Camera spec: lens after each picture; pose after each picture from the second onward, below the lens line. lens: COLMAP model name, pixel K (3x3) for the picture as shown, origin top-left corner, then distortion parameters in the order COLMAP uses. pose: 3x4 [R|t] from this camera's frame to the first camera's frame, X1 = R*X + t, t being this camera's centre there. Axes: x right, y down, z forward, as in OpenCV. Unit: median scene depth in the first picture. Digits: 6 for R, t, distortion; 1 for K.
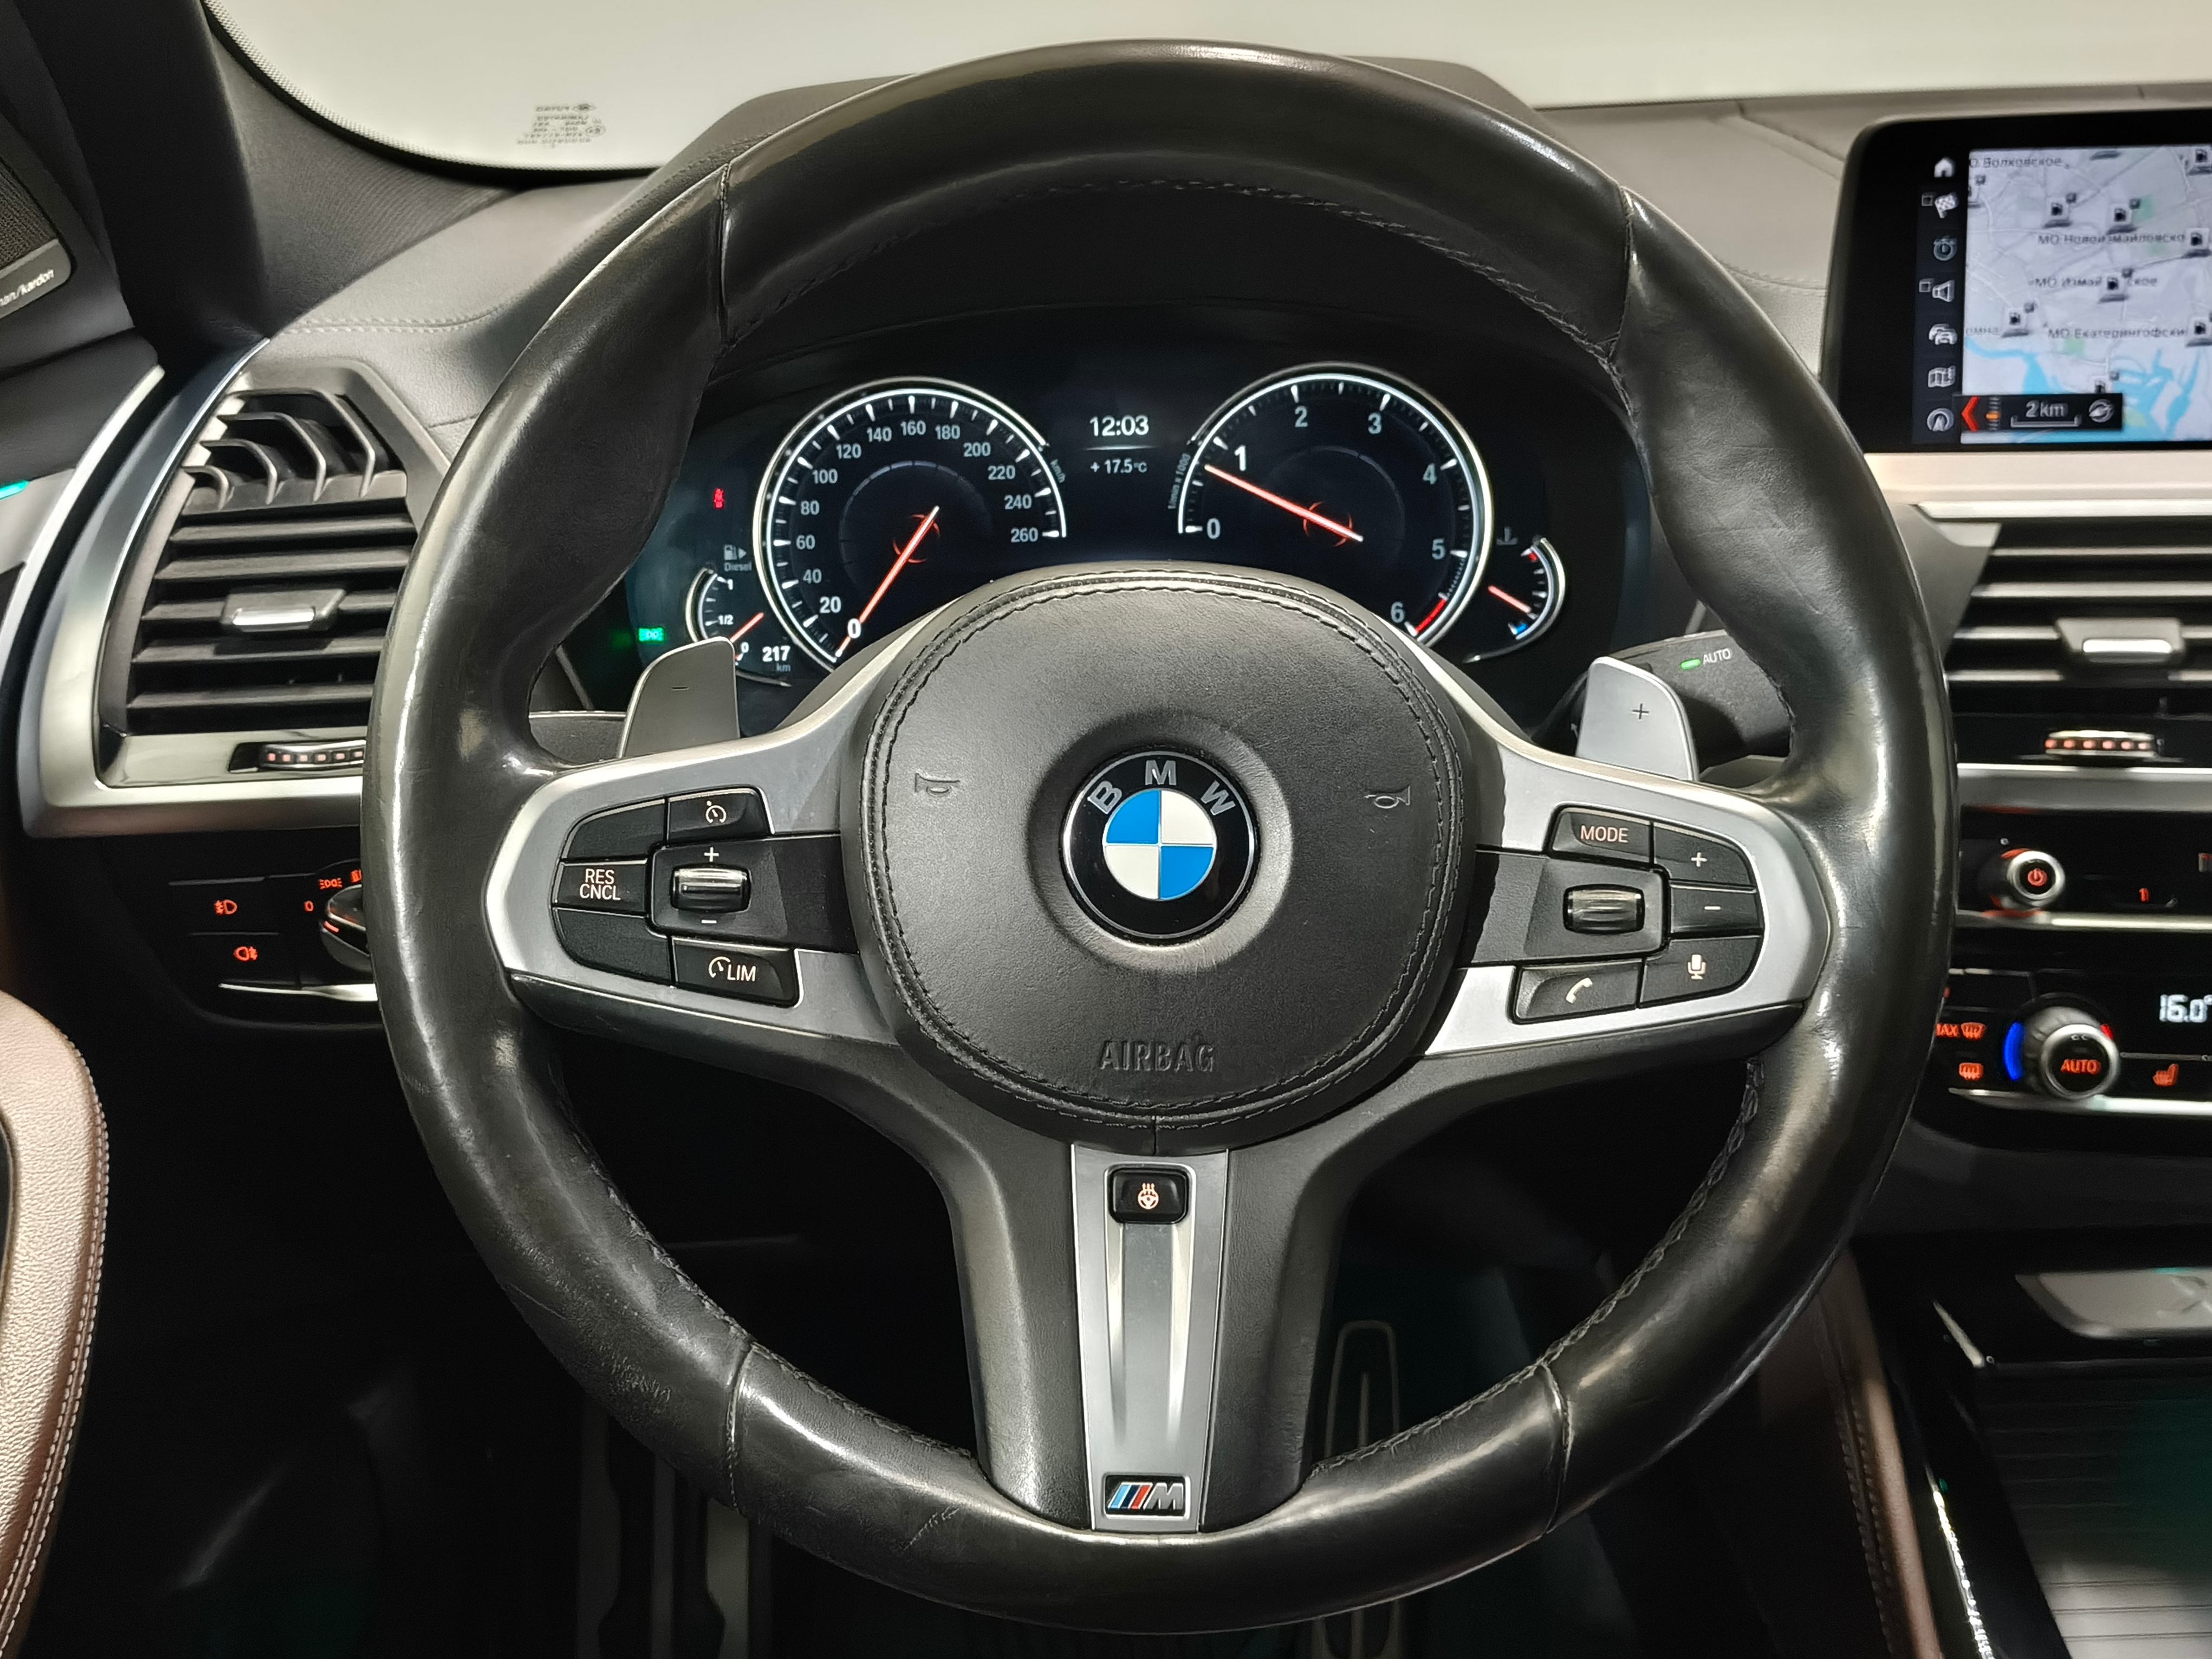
lens RADIAL K [[2318.4, 0, 1106.0], [0, 2318.4, 829.5], [0, 0, 1]] dist [0.081761, -0.234064]
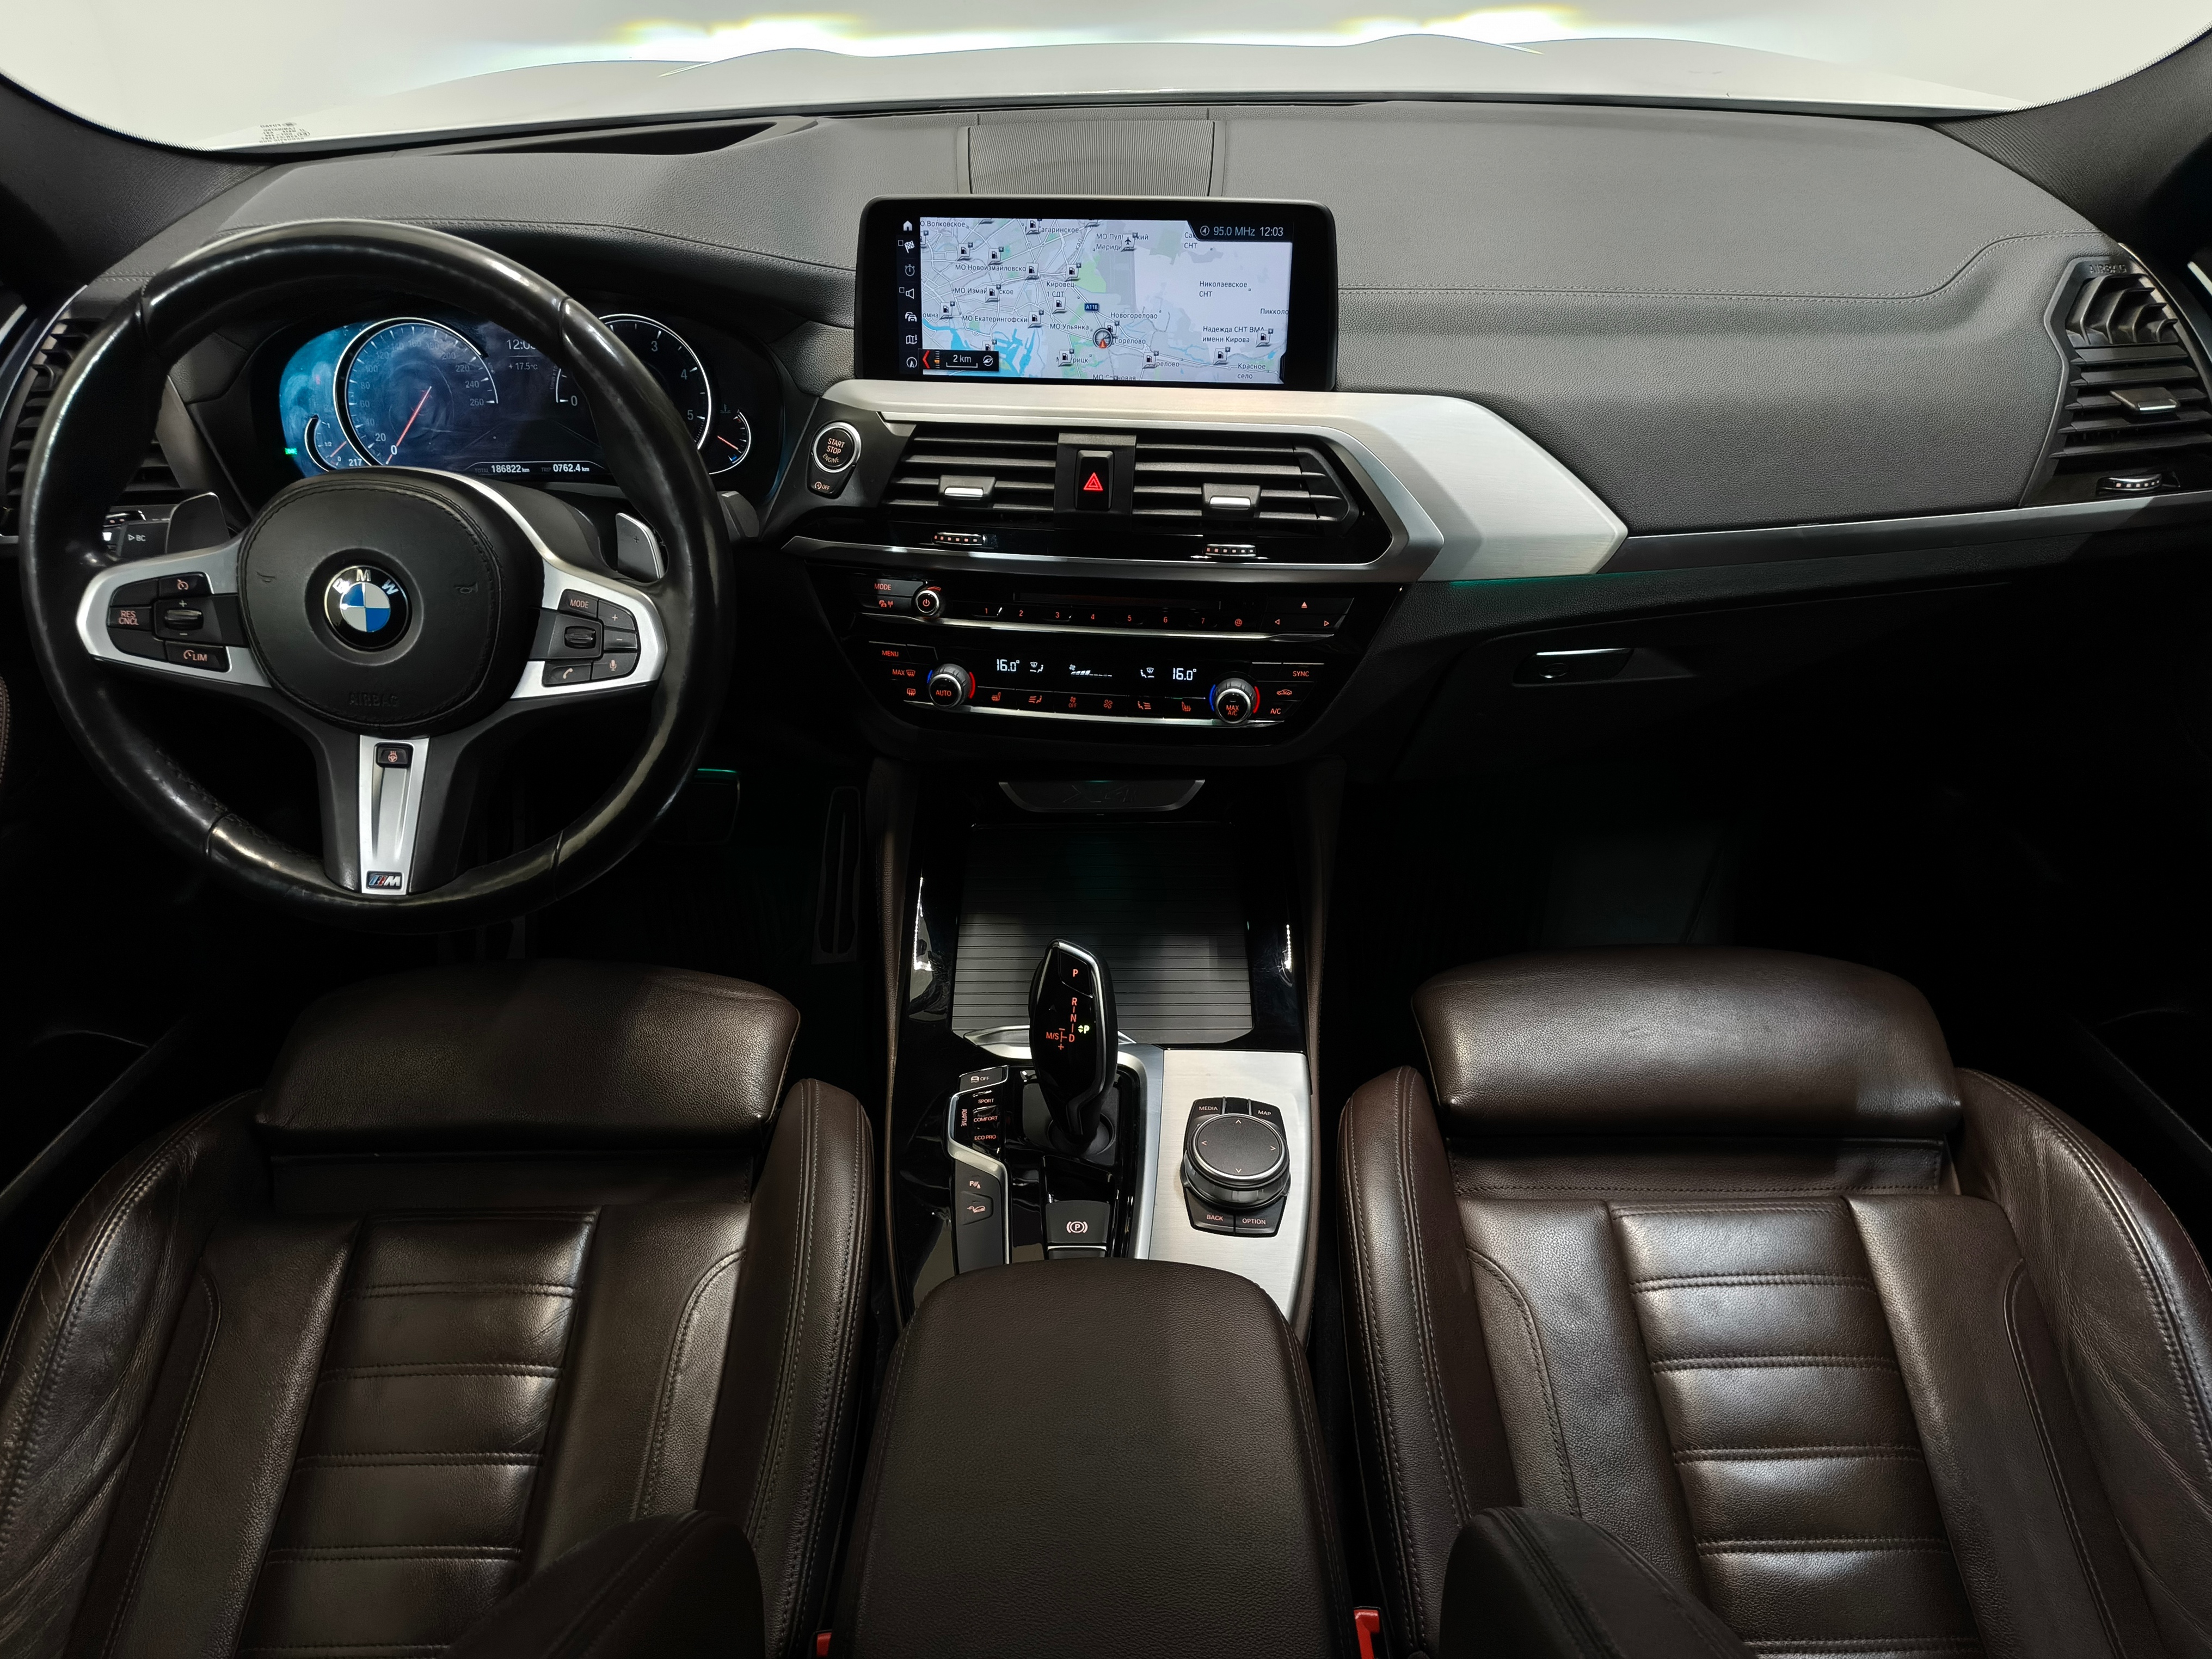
lens RADIAL K [[1545.3, 0, 1106.0], [0, 1545.3, 829.5], [0, 0, 1]] dist [0.060812, -0.075623]
pose [[0.999651, 0.023236, -0.012568, 0.561223], [-0.019208, 0.965935, 0.258070, -0.139511], [0.018137, -0.257739, 0.966044, -0.377125]]
